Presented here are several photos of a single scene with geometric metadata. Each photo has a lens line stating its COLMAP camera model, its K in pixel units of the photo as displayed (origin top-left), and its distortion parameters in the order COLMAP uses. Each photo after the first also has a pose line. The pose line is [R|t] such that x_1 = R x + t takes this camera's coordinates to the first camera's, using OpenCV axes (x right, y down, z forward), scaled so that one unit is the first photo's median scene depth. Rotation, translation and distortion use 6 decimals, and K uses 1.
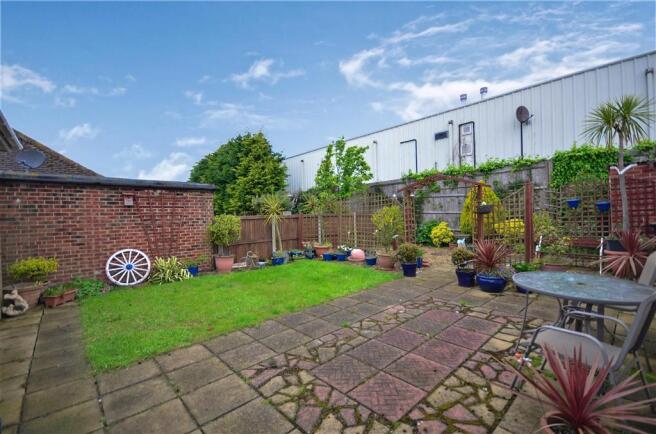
lens RADIAL K [[293.2, 0, 334.9], [0, 293.2, 221.7], [0, 0, 1]] dist [0.000896, -0.002352]
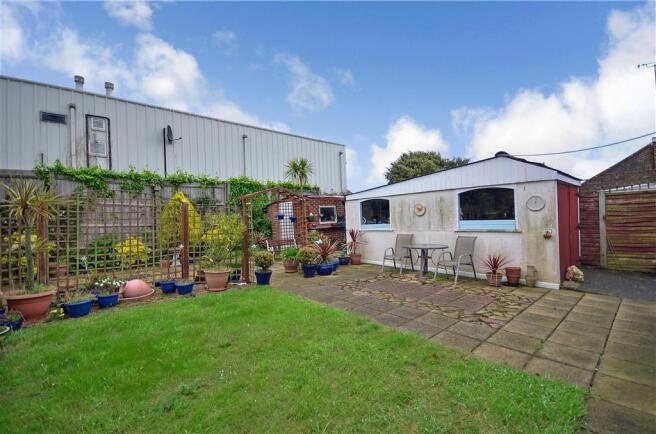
lens RADIAL K [[302.6, 0, 331.5], [0, 302.6, 213.7], [0, 0, 1]] dist [-0.001030, -0.002993]
pose [[-0.007097, 0.045987, 0.998917, -1.244030], [0.052090, 0.997603, -0.045556, 0.008303], [-0.998617, 0.051710, -0.009475, 1.254544]]
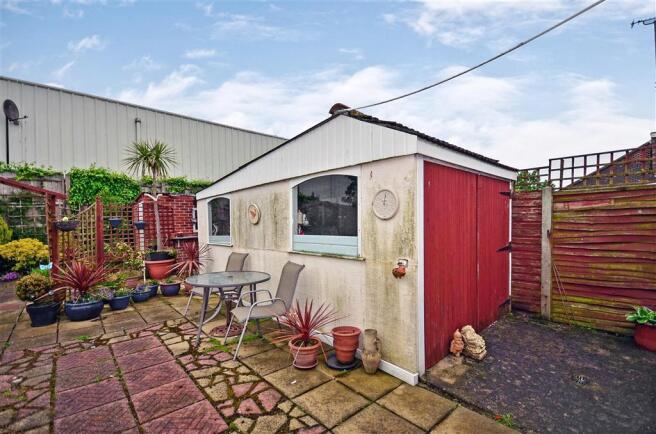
lens RADIAL K [[293.2, 0, 335.0], [0, 293.2, 228.1], [0, 0, 1]] dist [0.000896, -0.002352]
pose [[0.000057, 0.017551, 0.999846, -0.449602], [0.032948, 0.999303, -0.017543, 0.008857], [-0.999457, 0.032943, -0.000522, 0.324648]]
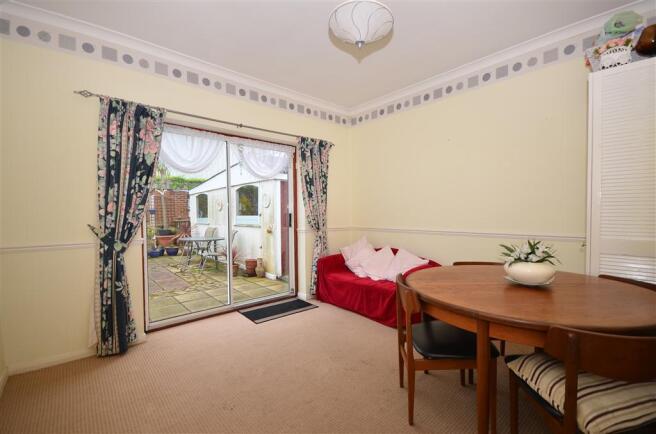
lens RADIAL K [[302.6, 0, 327.7], [0, 302.6, 222.6], [0, 0, 1]] dist [-0.001030, -0.002993]
pose [[0.044469, 0.004648, 0.999000, -1.356243], [0.022908, 0.999721, -0.005671, 0.077693], [-0.998748, 0.023137, 0.044350, -0.208723]]
